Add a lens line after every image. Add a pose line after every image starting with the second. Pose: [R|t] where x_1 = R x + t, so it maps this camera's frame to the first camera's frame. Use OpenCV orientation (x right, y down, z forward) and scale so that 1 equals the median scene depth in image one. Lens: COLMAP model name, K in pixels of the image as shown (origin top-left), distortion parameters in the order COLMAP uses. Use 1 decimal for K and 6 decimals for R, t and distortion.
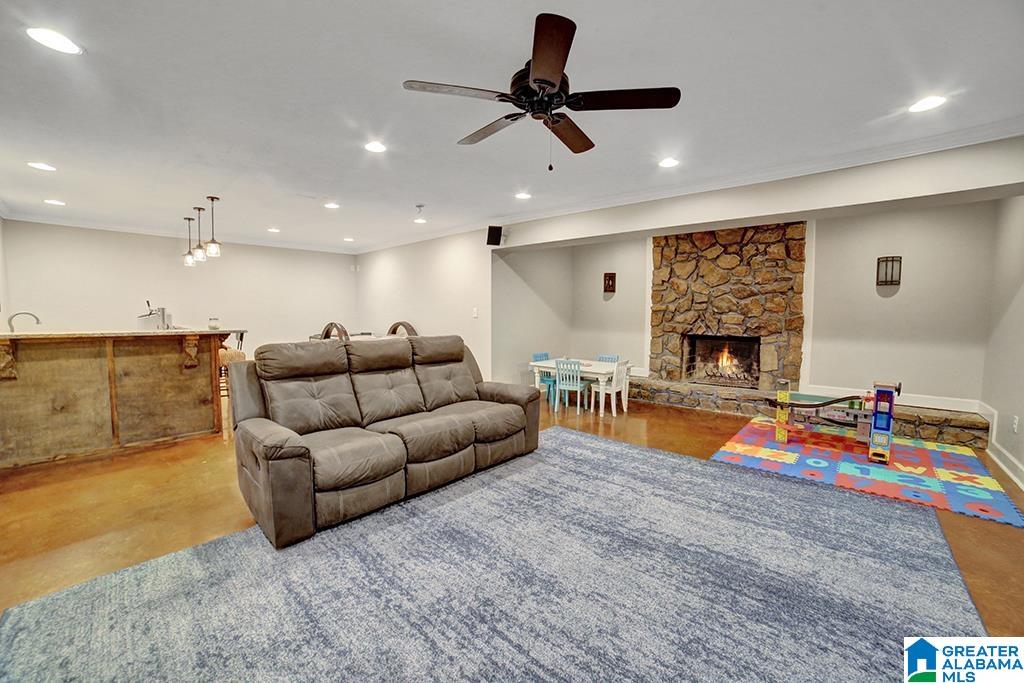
lens RADIAL K [[392.1, 0, 512.2], [0, 392.1, 338.4], [0, 0, 1]] dist [-0.100491, 0.029225]
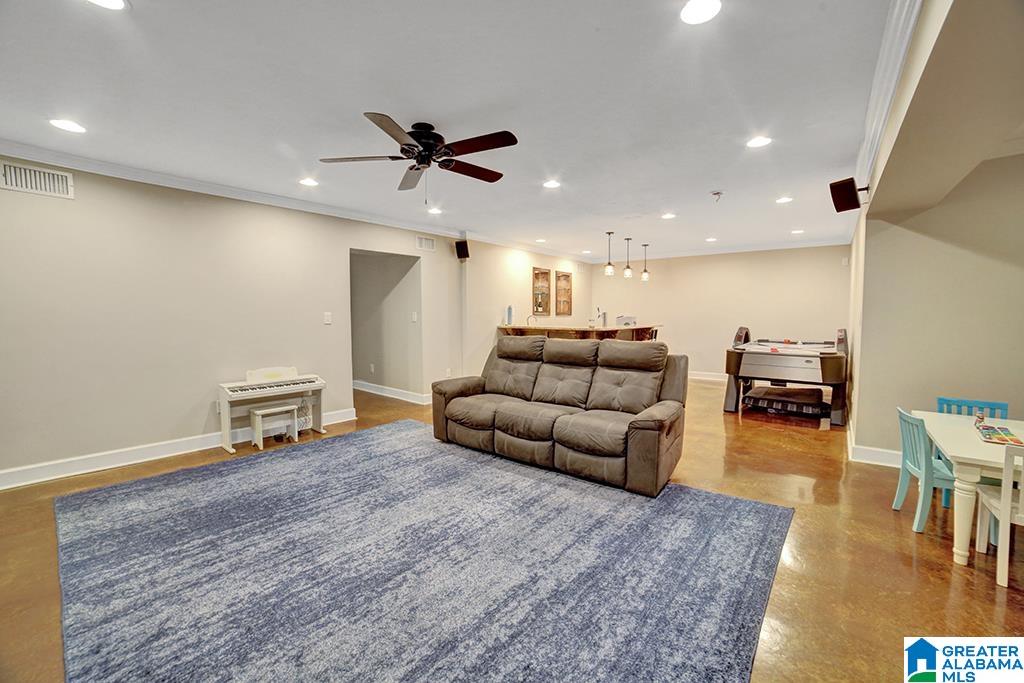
lens RADIAL K [[392.1, 0, 512.2], [0, 392.1, 338.4], [0, 0, 1]] dist [-0.100491, 0.029225]
pose [[0.096587, 0.051134, -0.994010, 1.107590], [-0.060163, 0.997153, 0.045449, -0.057438], [0.993505, 0.055413, 0.099389, 0.927293]]
